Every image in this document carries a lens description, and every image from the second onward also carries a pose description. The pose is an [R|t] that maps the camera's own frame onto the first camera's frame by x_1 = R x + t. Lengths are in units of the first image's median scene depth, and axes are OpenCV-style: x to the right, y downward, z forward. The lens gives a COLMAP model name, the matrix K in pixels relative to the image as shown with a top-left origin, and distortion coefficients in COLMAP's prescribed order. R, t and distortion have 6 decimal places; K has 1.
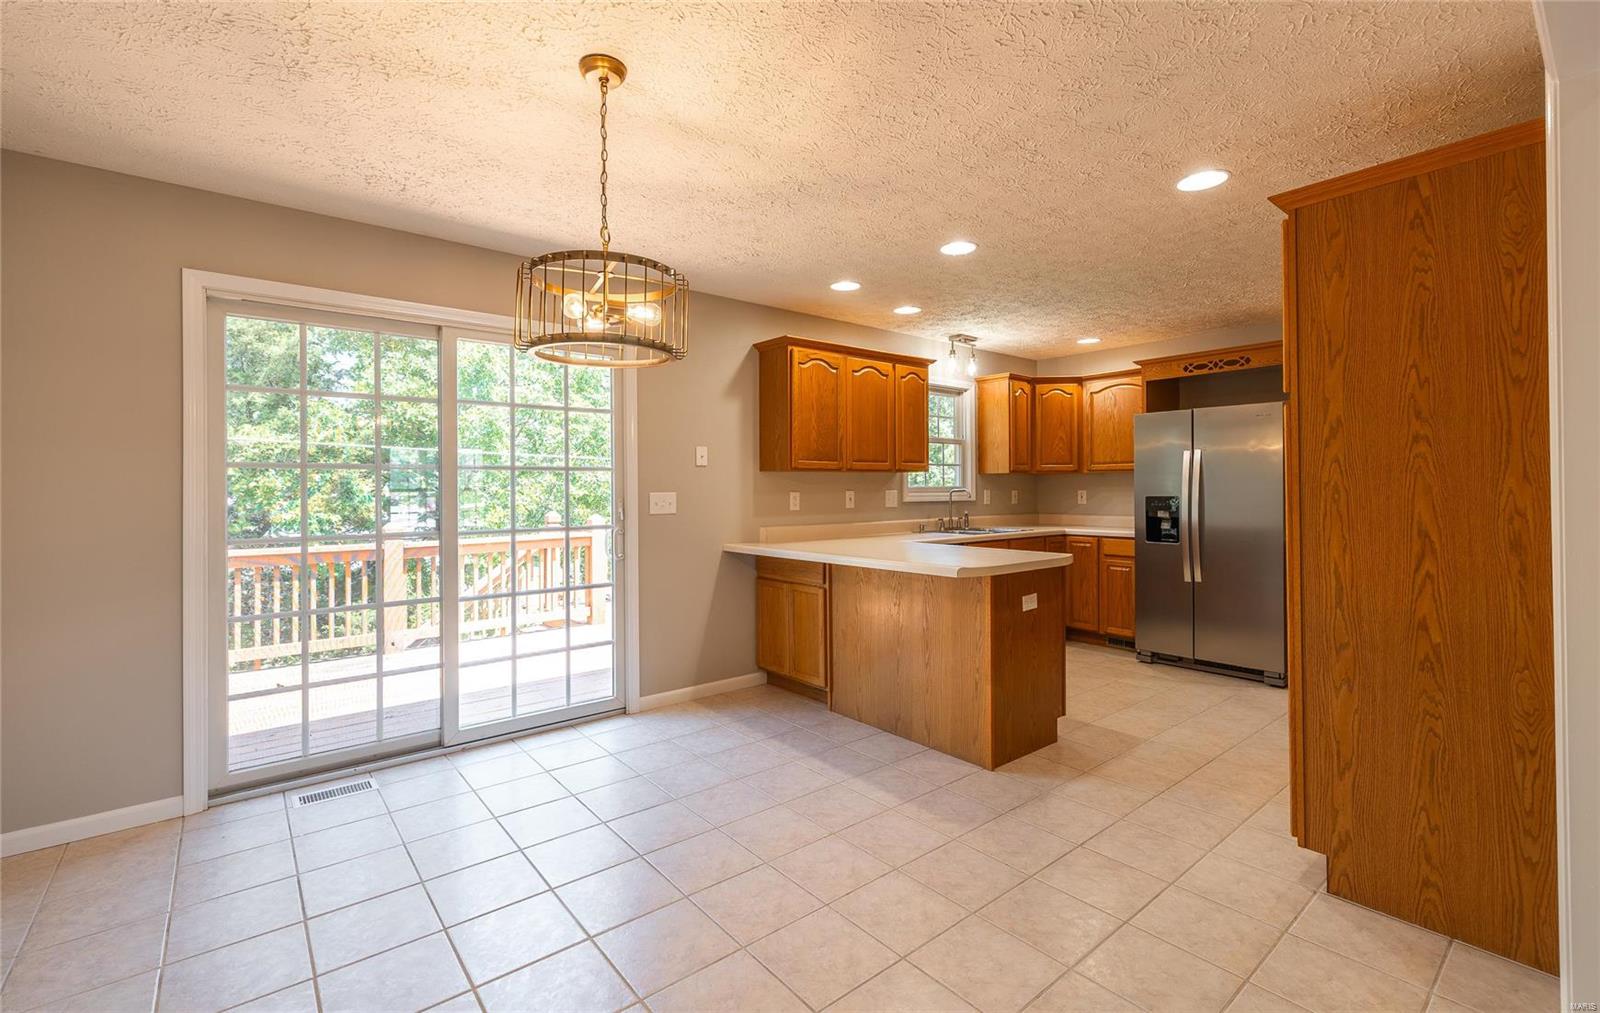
lens RADIAL K [[682.6, 0, 795.2], [0, 682.6, 488.3], [0, 0, 1]] dist [0.001046, 0.000916]
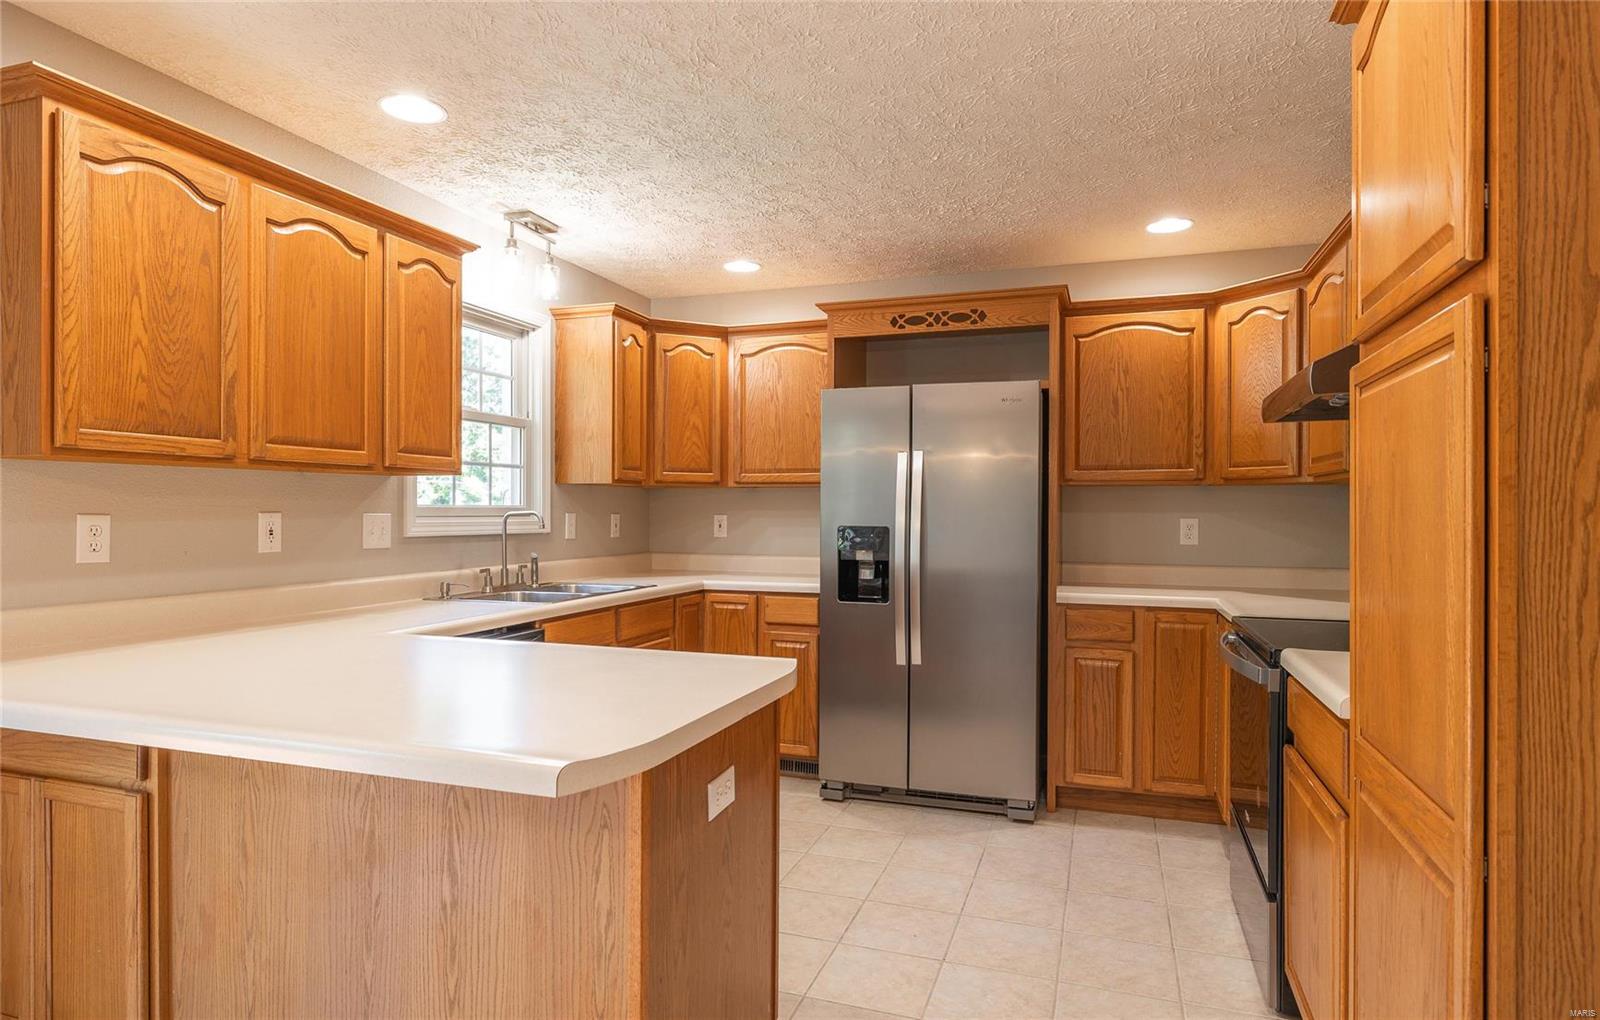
lens RADIAL K [[885.3, 0, 795.5], [0, 885.3, 514.6], [0, 0, 1]] dist [0.003596, -0.004547]
pose [[0.849377, 0.006765, 0.527743, 0.079899], [-0.009424, 0.999953, 0.002349, 0.000070], [-0.527702, -0.006969, 0.849401, 0.413501]]
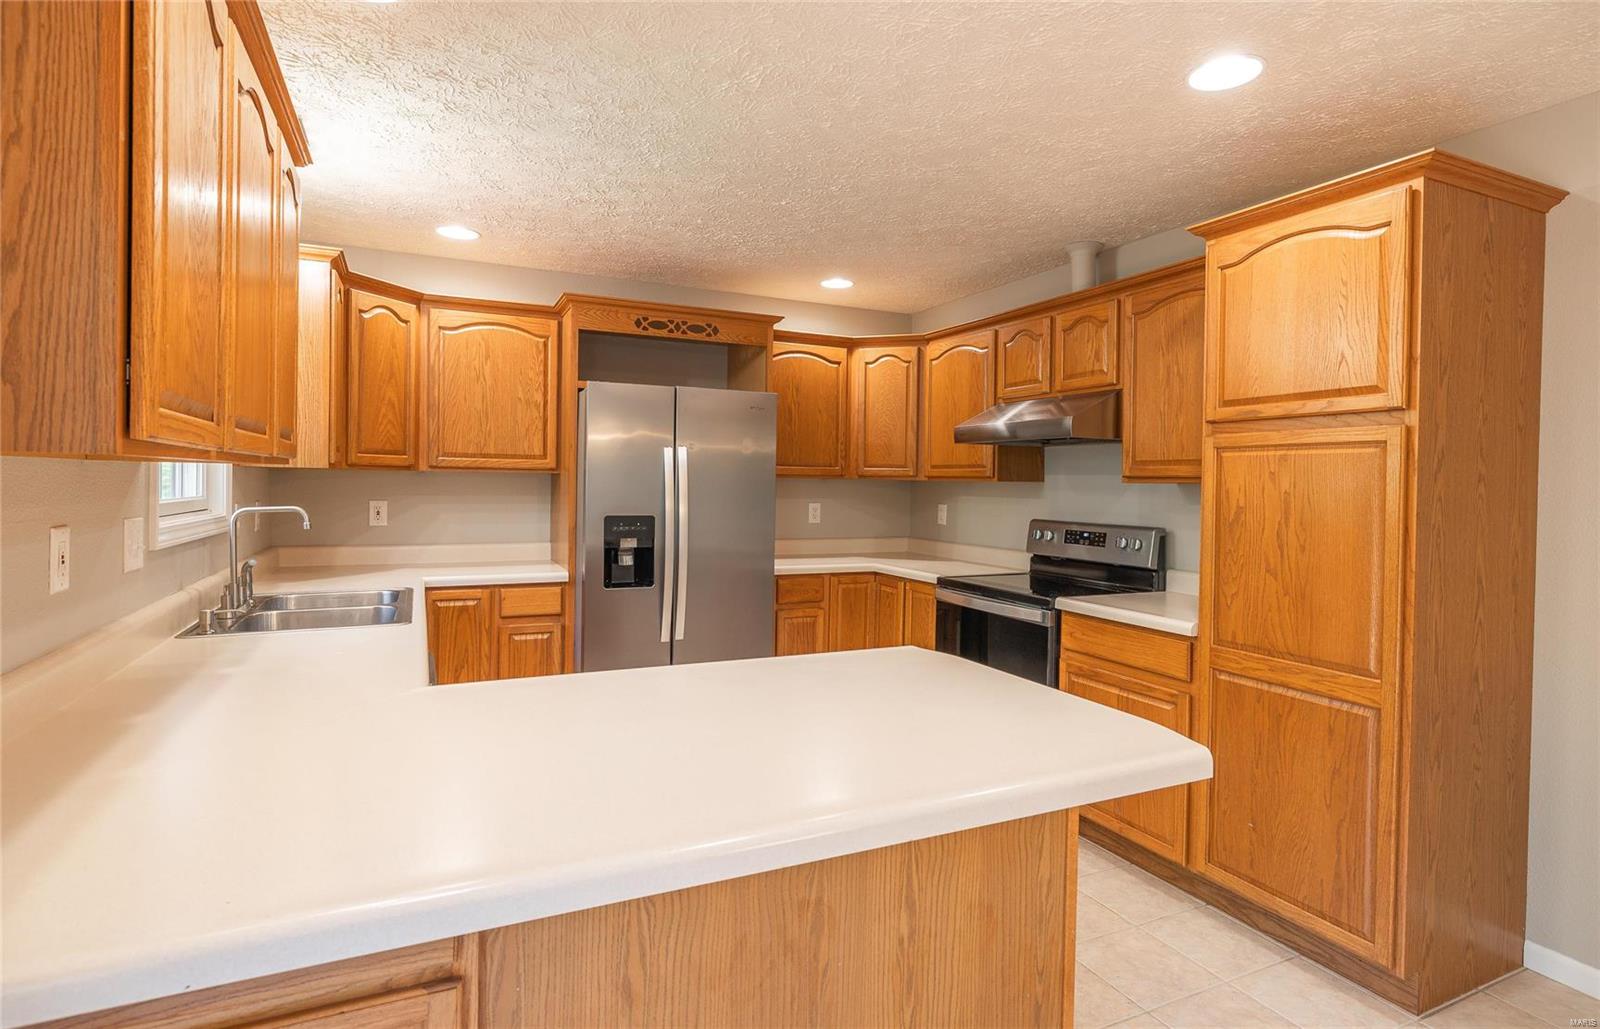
lens RADIAL K [[803.6, 0, 774.1], [0, 803.6, 493.8], [0, 0, 1]] dist [-0.001299, 0.002992]
pose [[0.242869, -0.005296, 0.970045, -0.183477], [-0.017735, 0.999794, 0.009898, -0.021078], [-0.969897, -0.019608, 0.242725, 0.781503]]
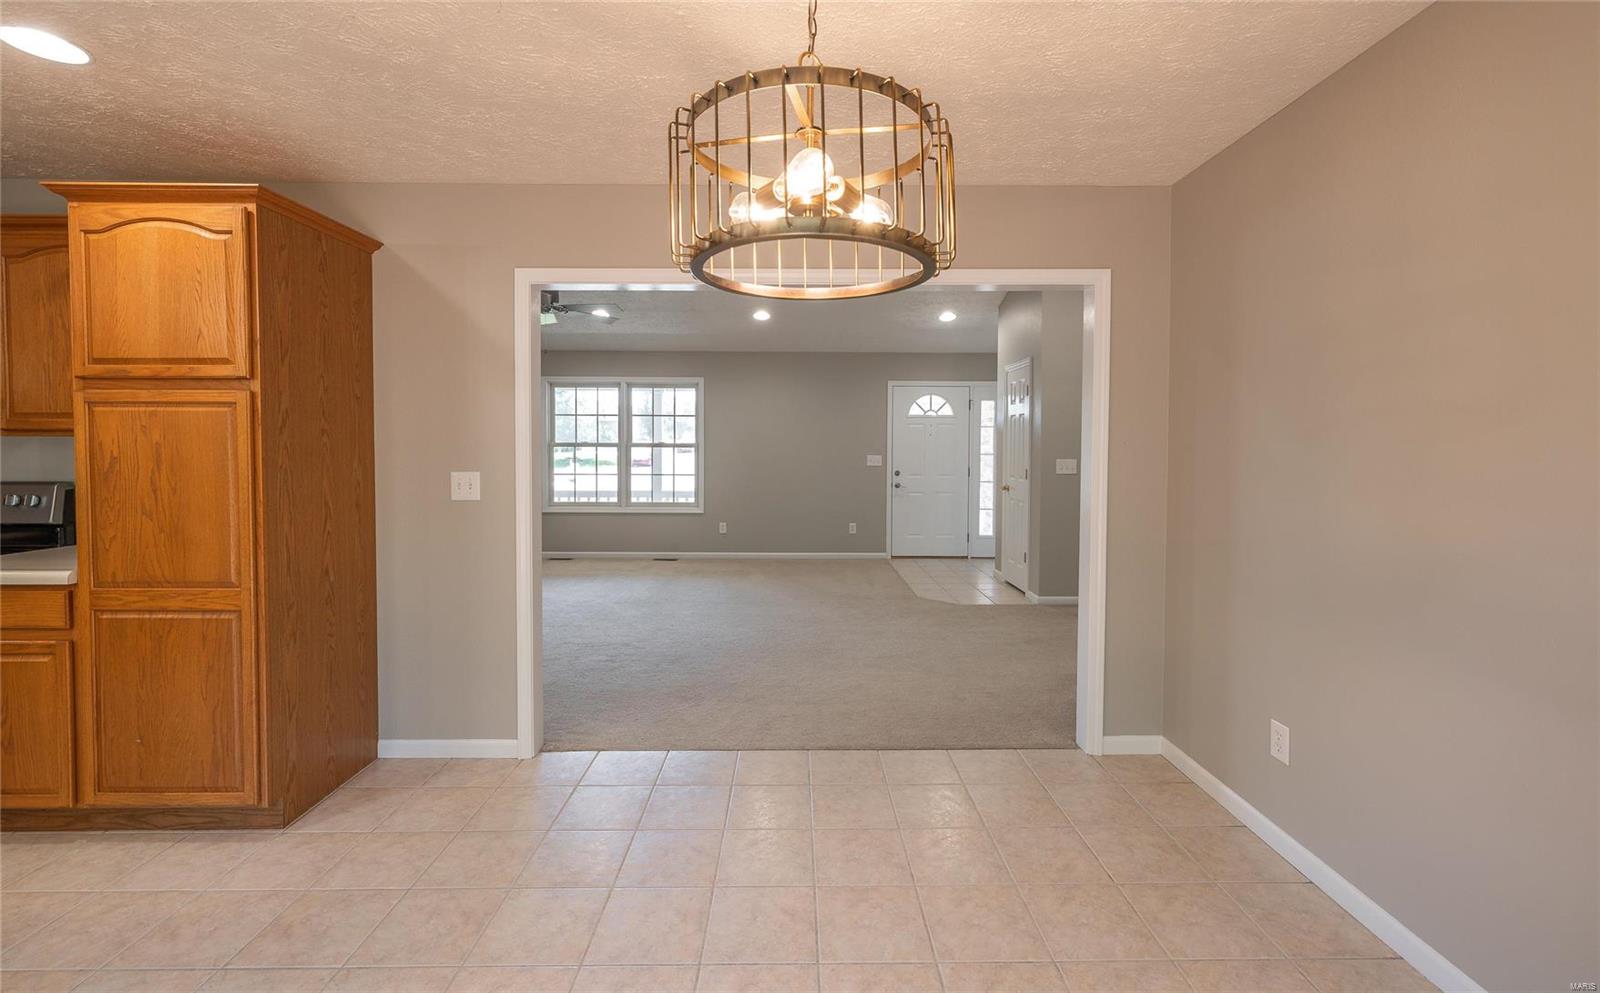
lens RADIAL K [[682.6, 0, 820.6], [0, 682.6, 460.1], [0, 0, 1]] dist [0.001046, 0.000916]
pose [[-0.792948, -0.012105, 0.609169, -0.308261], [0.000037, 0.999802, 0.019917, -0.020506], [-0.609289, 0.015816, -0.792790, 0.684590]]
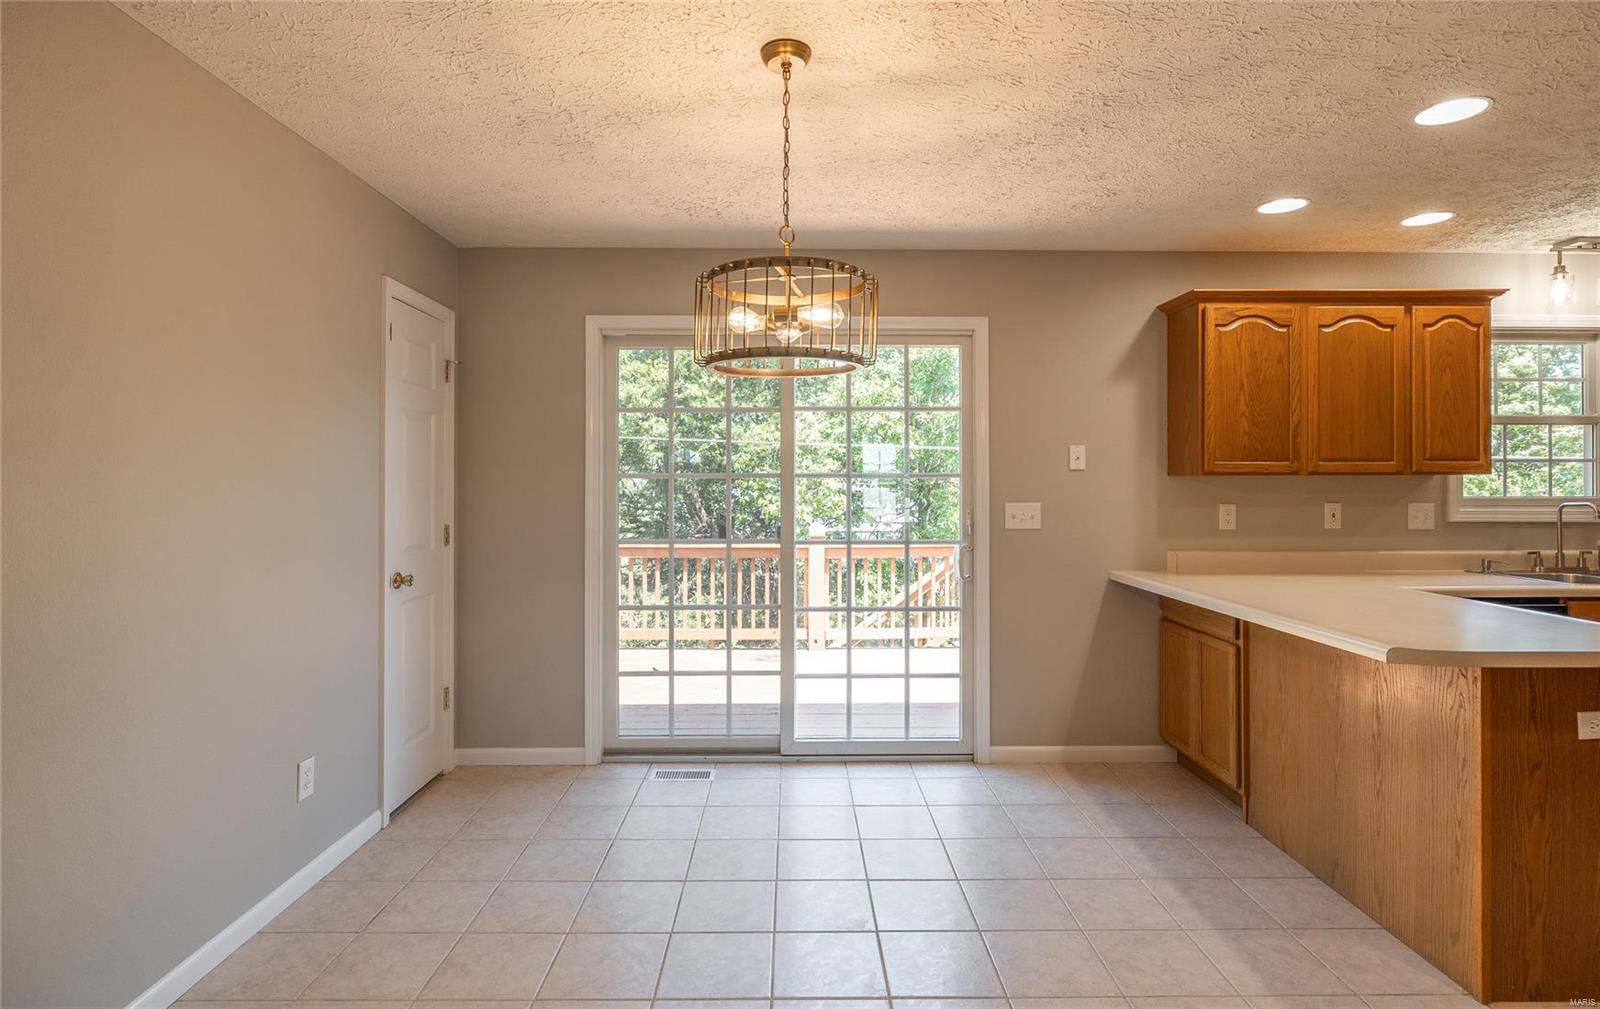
lens RADIAL K [[790.0, 0, 808.7], [0, 790.0, 480.7], [0, 0, 1]] dist [0.001894, -0.000380]
pose [[0.787592, 0.005175, -0.616175, 0.182564], [-0.005068, 0.999985, 0.001921, -0.020659], [0.616176, 0.001609, 0.787607, 0.086173]]
